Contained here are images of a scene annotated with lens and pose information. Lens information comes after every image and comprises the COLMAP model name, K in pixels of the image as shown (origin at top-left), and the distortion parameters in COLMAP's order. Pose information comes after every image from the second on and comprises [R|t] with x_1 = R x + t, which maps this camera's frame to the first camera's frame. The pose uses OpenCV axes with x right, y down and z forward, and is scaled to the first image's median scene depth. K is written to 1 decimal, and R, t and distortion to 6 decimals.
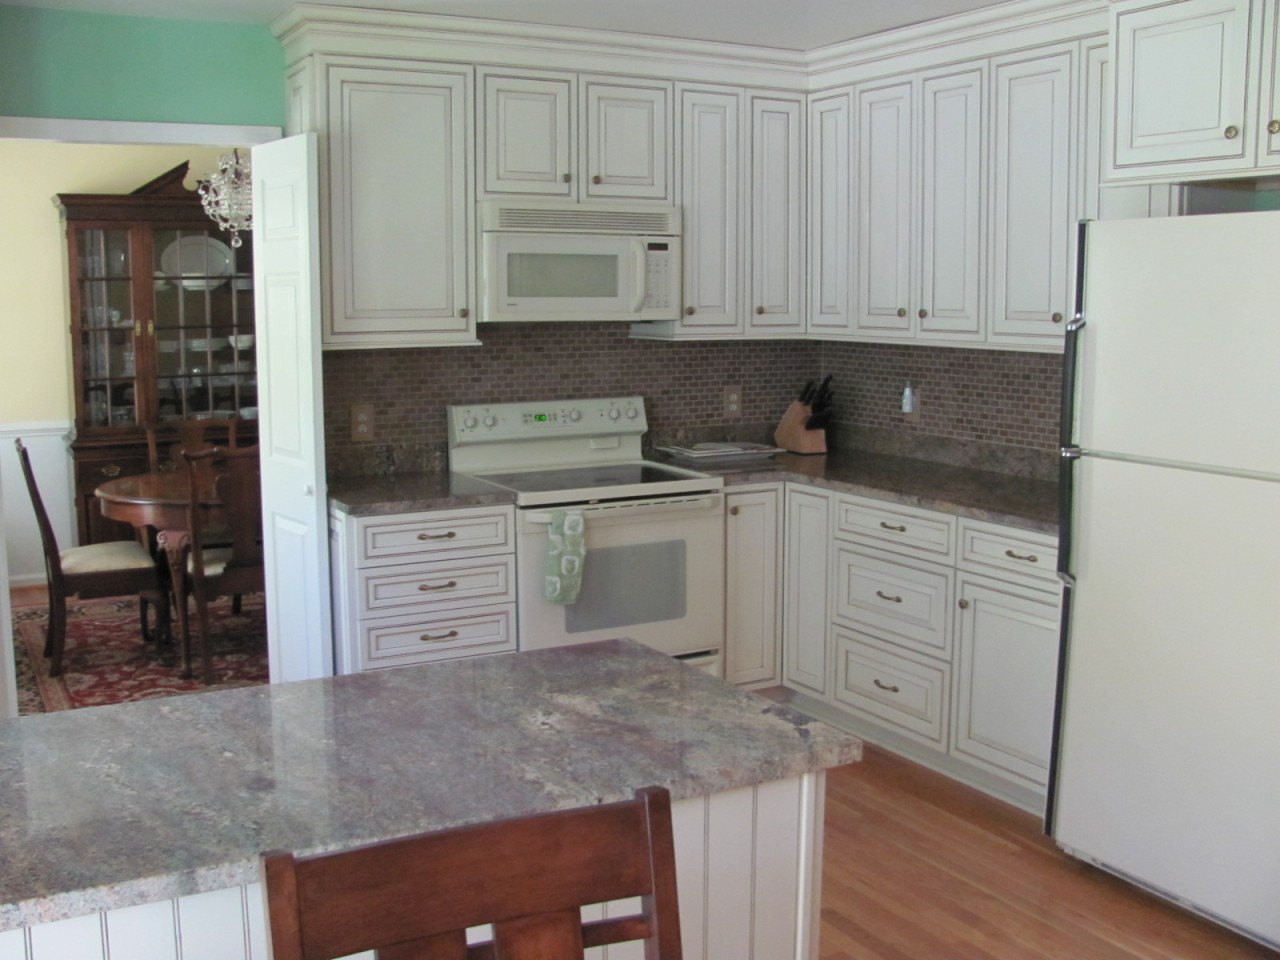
lens RADIAL K [[1344.5, 0, 640.0], [0, 1344.5, 480.0], [0, 0, 1]] dist [-0.216865, 0.266398]
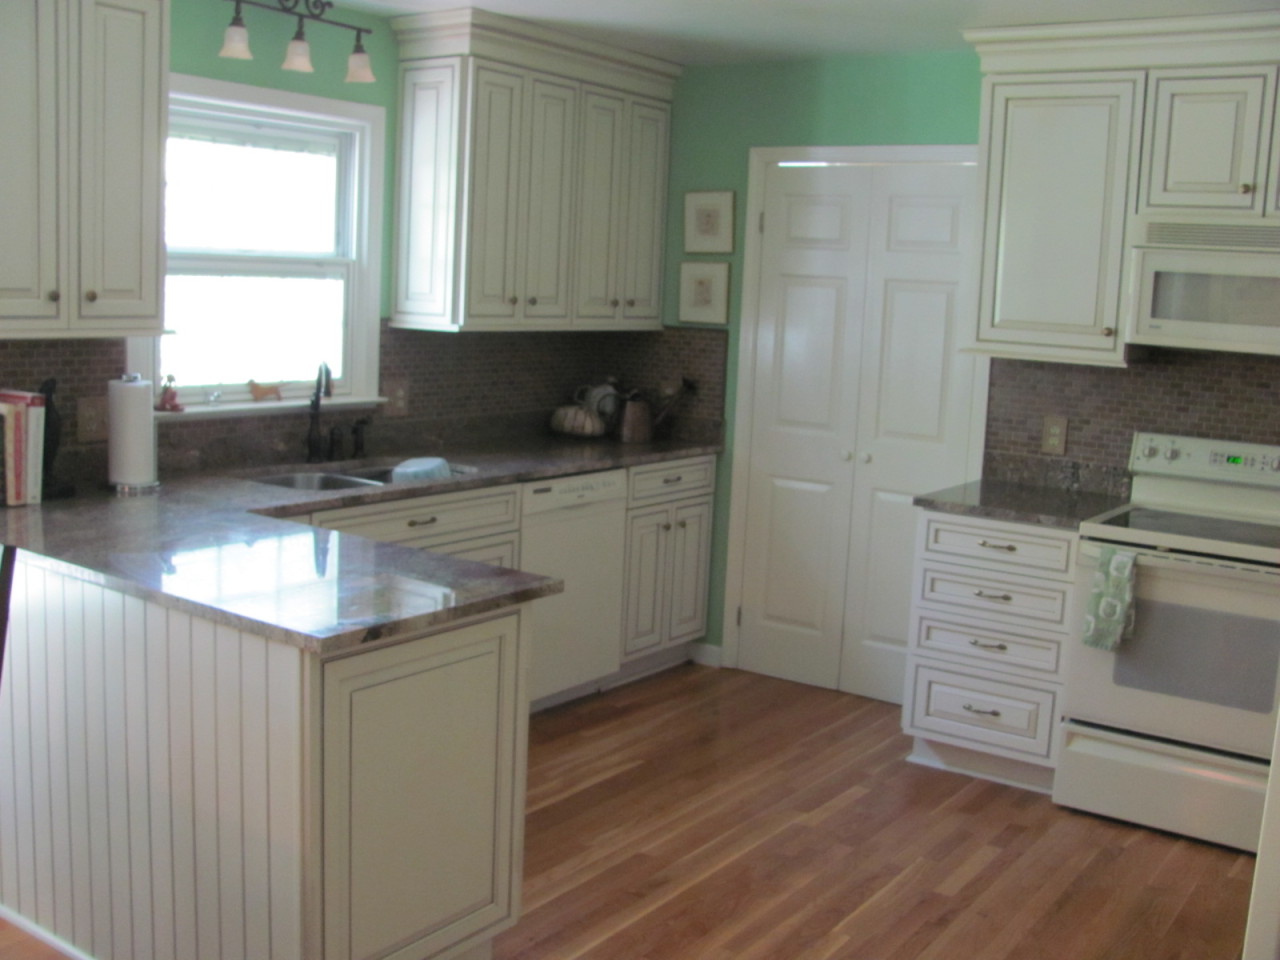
lens RADIAL K [[1344.5, 0, 640.0], [0, 1344.5, 480.0], [0, 0, 1]] dist [-0.216865, 0.266398]
pose [[0.433923, 0.151995, -0.888036, 0.540507], [-0.171284, 0.981607, 0.084316, -0.039815], [0.884518, 0.115520, 0.451977, 0.272486]]
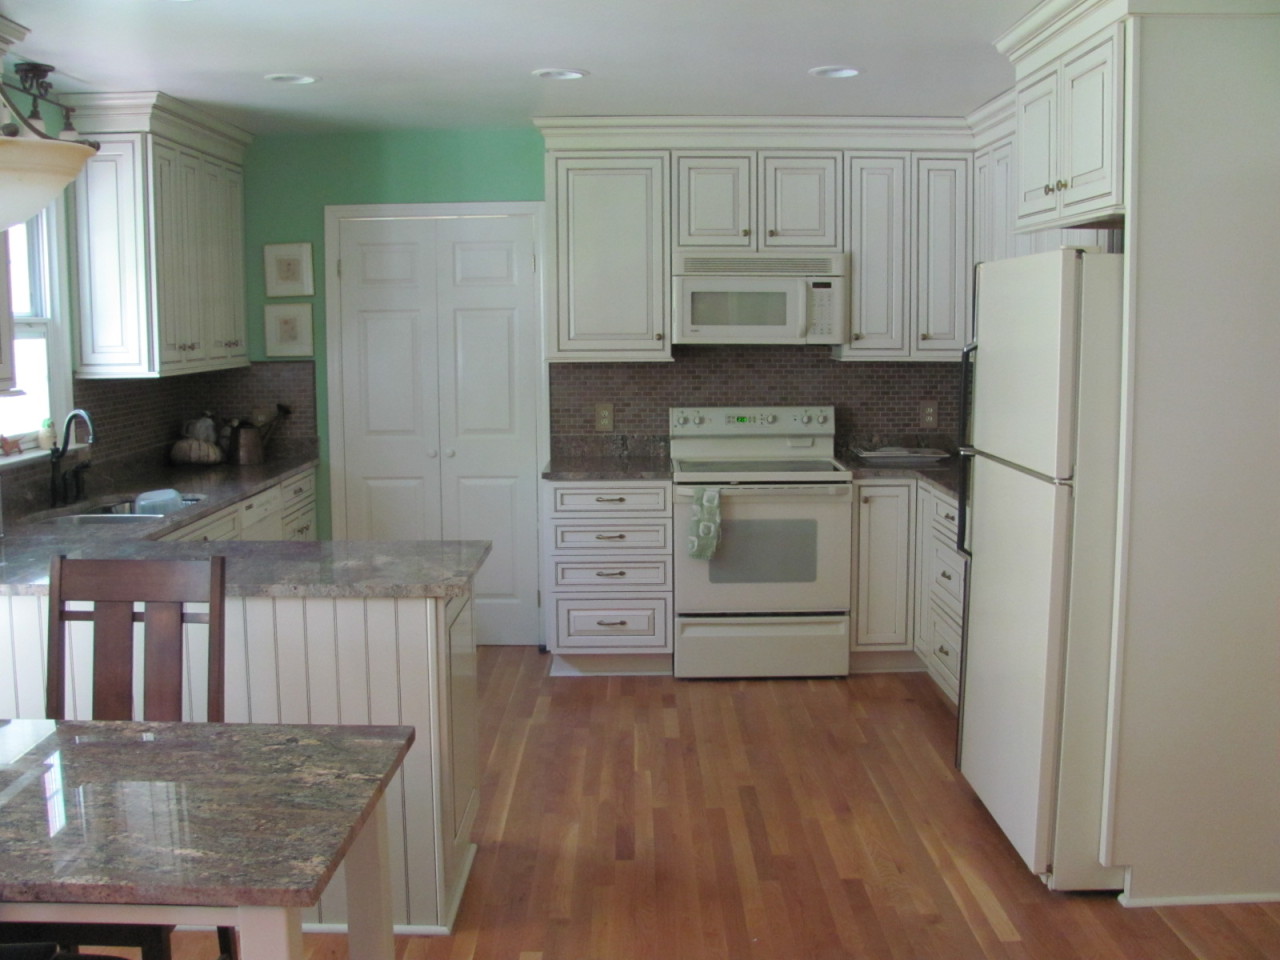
lens RADIAL K [[1344.5, 0, 640.0], [0, 1344.5, 480.0], [0, 0, 1]] dist [-0.216865, 0.266398]
pose [[0.873671, 0.054951, -0.483405, 0.476745], [-0.063143, 0.998004, -0.000673, 0.018530], [0.482403, 0.031112, 0.875397, -0.166303]]
